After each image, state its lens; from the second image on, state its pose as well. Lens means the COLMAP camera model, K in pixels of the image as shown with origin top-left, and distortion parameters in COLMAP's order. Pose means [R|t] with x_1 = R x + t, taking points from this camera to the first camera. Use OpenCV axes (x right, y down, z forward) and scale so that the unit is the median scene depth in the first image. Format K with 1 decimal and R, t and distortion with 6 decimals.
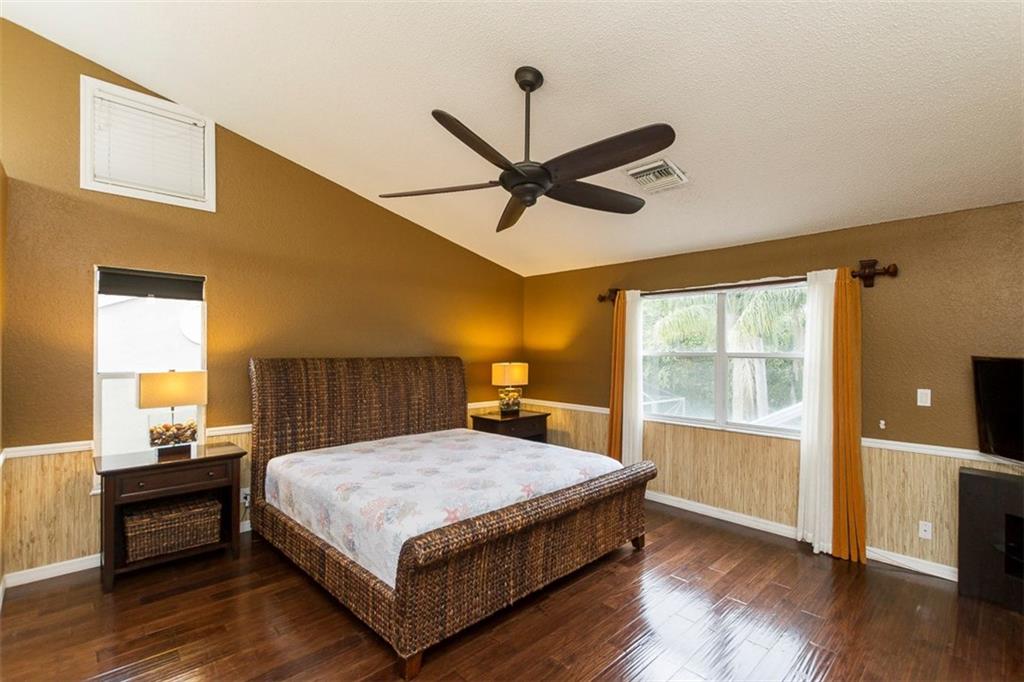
lens RADIAL K [[472.5, 0, 524.2], [0, 472.5, 353.3], [0, 0, 1]] dist [0.007958, -0.001881]
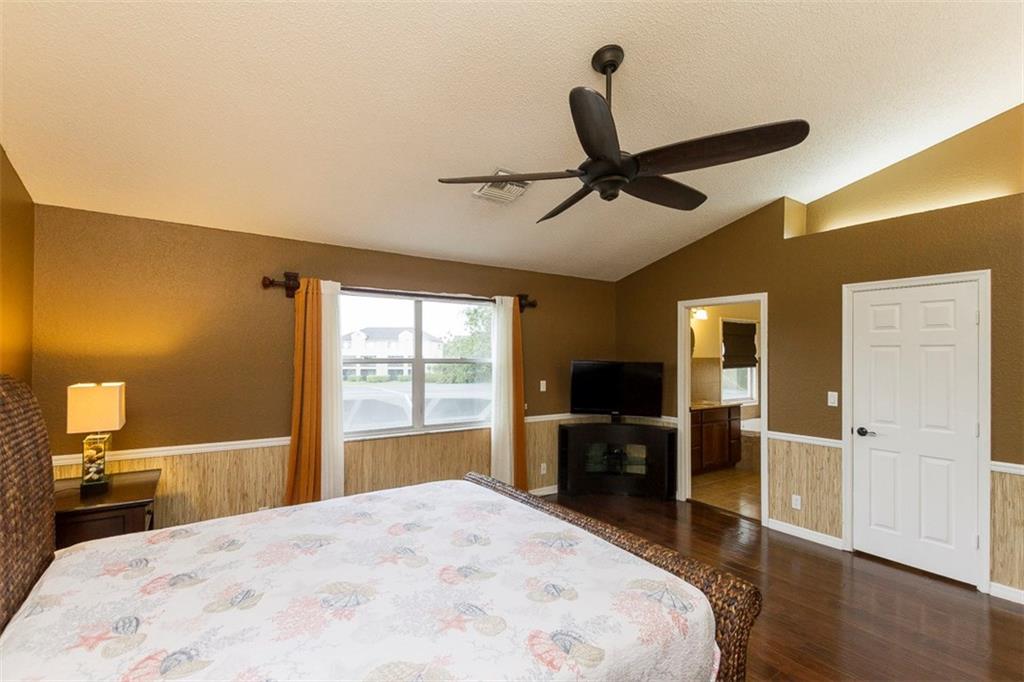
lens RADIAL K [[472.5, 0, 515.0], [0, 472.5, 345.4], [0, 0, 1]] dist [0.007958, -0.001881]
pose [[0.165259, 0.017899, 0.986088, -0.560253], [0.004466, 0.999811, -0.018897, -0.009694], [-0.986240, 0.007527, 0.165148, 0.625749]]
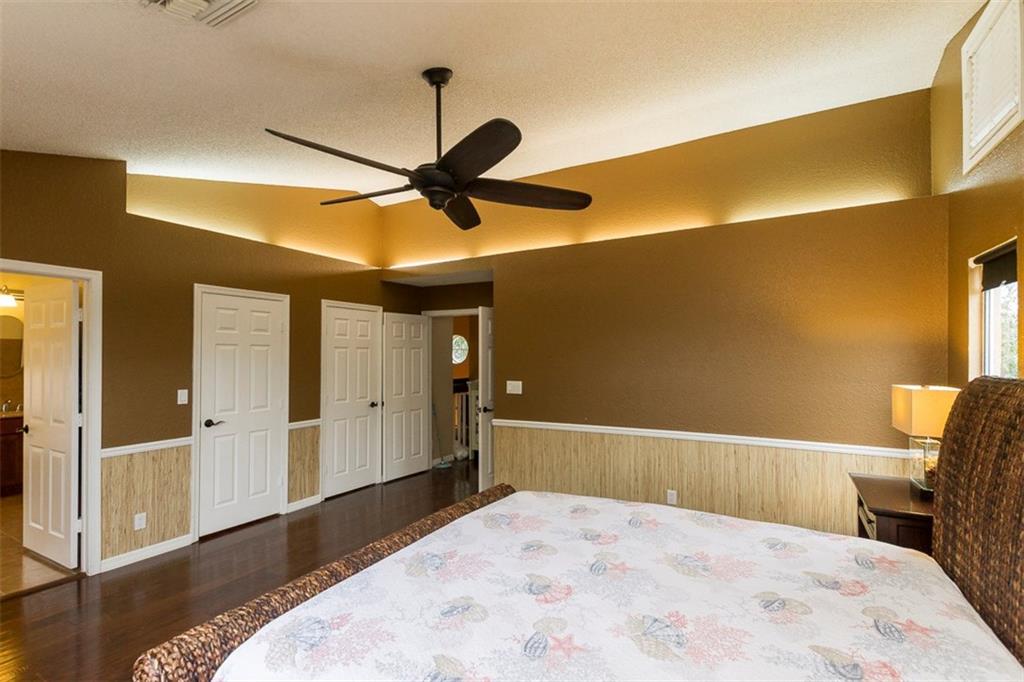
lens RADIAL K [[472.5, 0, 518.1], [0, 472.5, 346.9], [0, 0, 1]] dist [0.007958, -0.001881]
pose [[-0.961790, -0.006400, -0.273712, 0.060176], [-0.005646, 0.999978, -0.003544, -0.016372], [0.273729, -0.001864, -0.961805, 1.197544]]
